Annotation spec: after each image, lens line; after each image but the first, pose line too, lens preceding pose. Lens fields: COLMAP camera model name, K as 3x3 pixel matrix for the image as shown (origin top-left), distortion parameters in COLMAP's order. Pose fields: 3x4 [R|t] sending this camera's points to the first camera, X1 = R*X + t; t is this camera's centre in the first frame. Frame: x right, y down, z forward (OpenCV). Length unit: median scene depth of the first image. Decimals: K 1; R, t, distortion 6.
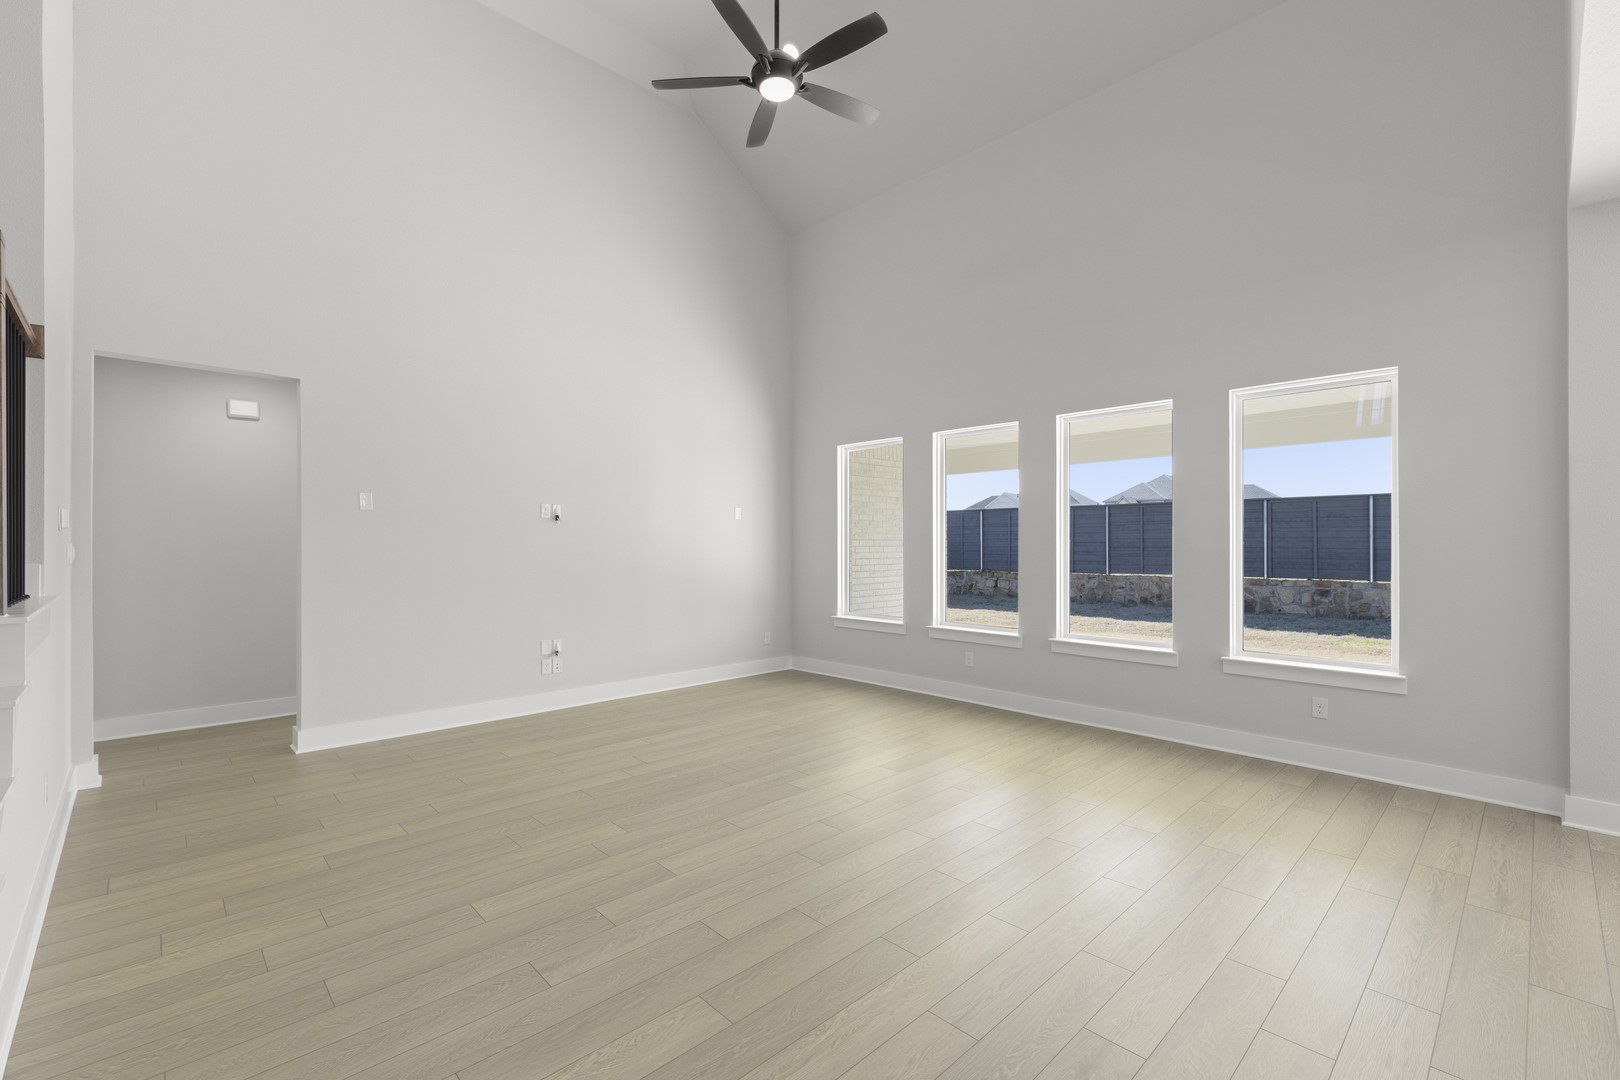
lens RADIAL K [[734.3, 0, 816.6], [0, 734.3, 540.4], [0, 0, 1]] dist [0.000157, 0.000016]
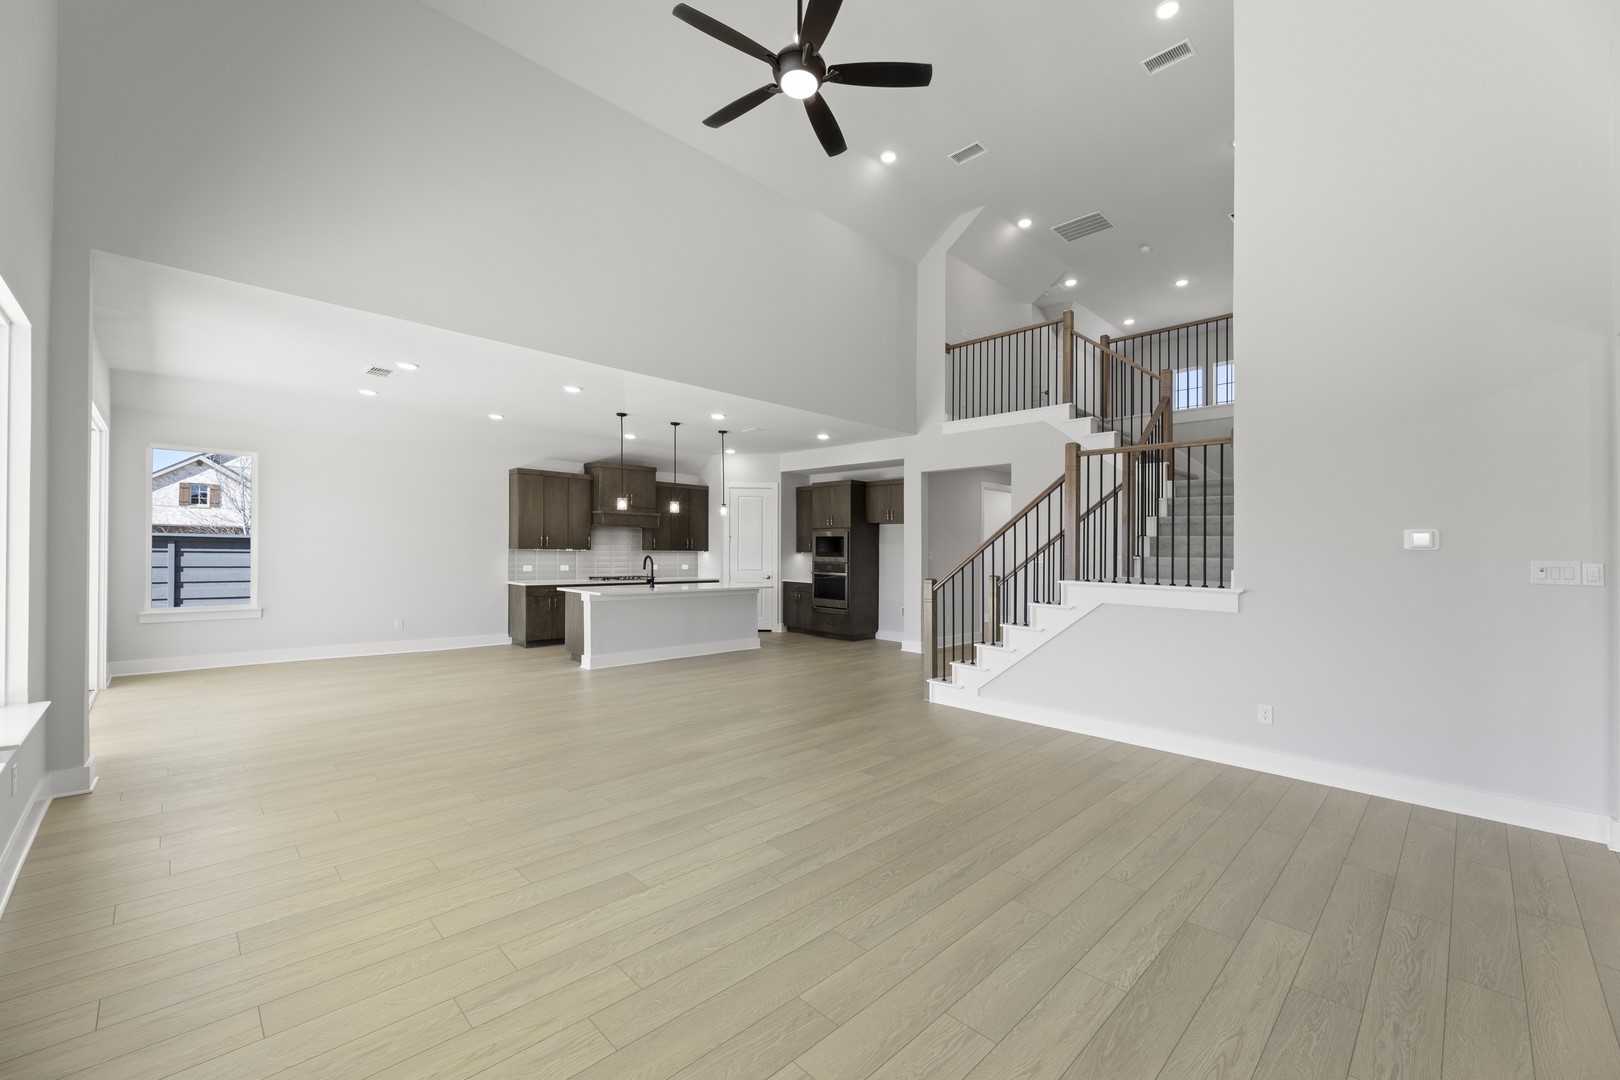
lens RADIAL K [[658.2, 0, 803.6], [0, 658.2, 547.2], [0, 0, 1]] dist [-0.000077, 0.000007]
pose [[-0.999909, -0.012964, 0.003838, -0.063025], [-0.012993, 0.999886, -0.007643, 0.008765], [-0.003738, -0.007693, -0.999963, 1.954573]]
